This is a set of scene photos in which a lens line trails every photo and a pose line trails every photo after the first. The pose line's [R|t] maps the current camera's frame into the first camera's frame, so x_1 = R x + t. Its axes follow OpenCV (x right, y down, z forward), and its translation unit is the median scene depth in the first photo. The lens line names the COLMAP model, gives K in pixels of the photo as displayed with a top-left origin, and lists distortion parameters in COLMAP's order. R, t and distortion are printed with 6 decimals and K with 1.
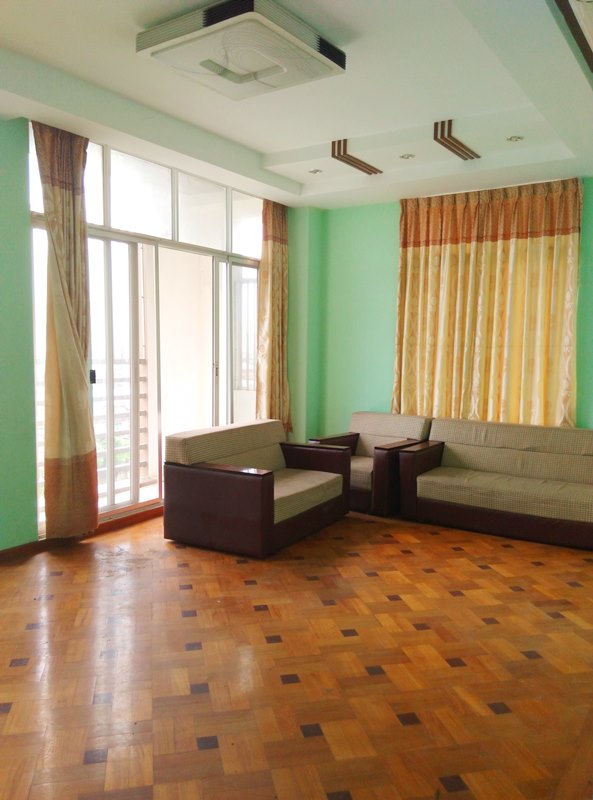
lens RADIAL K [[646.1, 0, 296.5], [0, 646.1, 400.0], [0, 0, 1]] dist [0.145850, -0.269913]
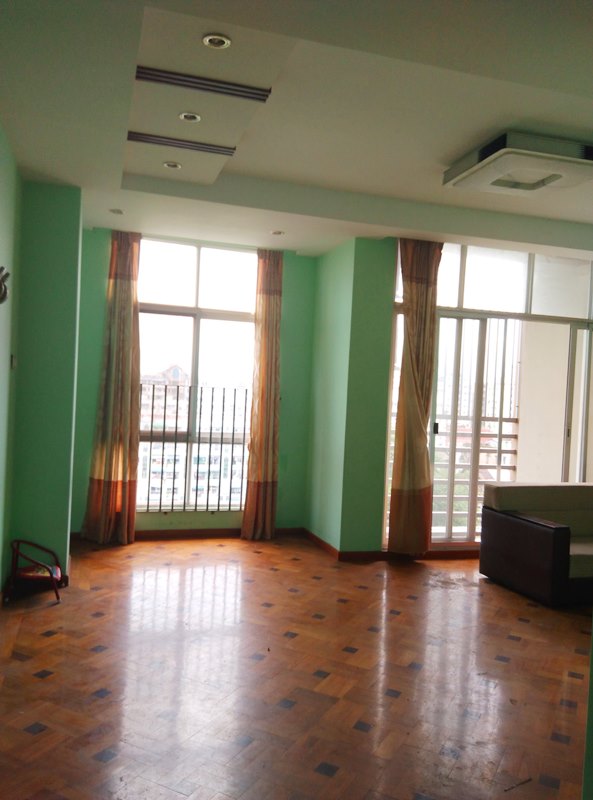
lens RADIAL K [[646.1, 0, 296.5], [0, 646.1, 400.0], [0, 0, 1]] dist [0.145850, -0.269913]
pose [[0.767103, 0.034493, -0.640595, 0.288468], [-0.093623, 0.993882, -0.058597, 0.008226], [0.634655, 0.104925, 0.765640, -0.119923]]
